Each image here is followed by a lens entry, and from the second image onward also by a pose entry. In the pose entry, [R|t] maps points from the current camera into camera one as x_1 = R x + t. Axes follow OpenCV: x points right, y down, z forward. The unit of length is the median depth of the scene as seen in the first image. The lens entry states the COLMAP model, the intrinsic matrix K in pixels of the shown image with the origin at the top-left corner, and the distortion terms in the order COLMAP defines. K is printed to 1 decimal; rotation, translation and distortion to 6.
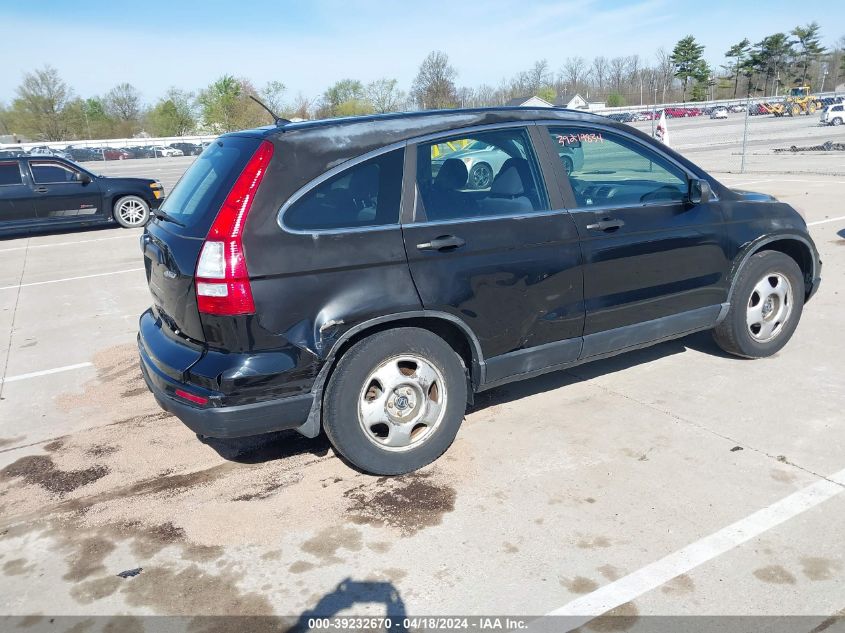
lens RADIAL K [[661.7, 0, 433.9], [0, 661.7, 317.5], [0, 0, 1]] dist [0.035091, -0.060250]
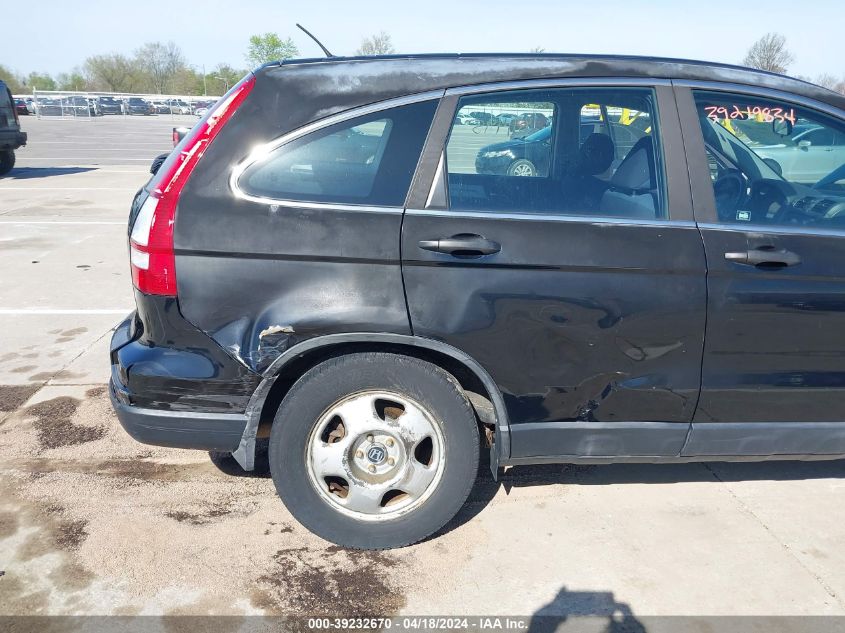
lens RADIAL K [[671.4, 0, 434.6], [0, 671.4, 315.4], [0, 0, 1]] dist [-0.005841, 0.001998]
pose [[0.906780, 0.193992, -0.374323, 0.253216], [-0.184858, 0.980899, 0.060537, -0.076128], [0.378917, 0.014303, 0.925320, 0.349442]]
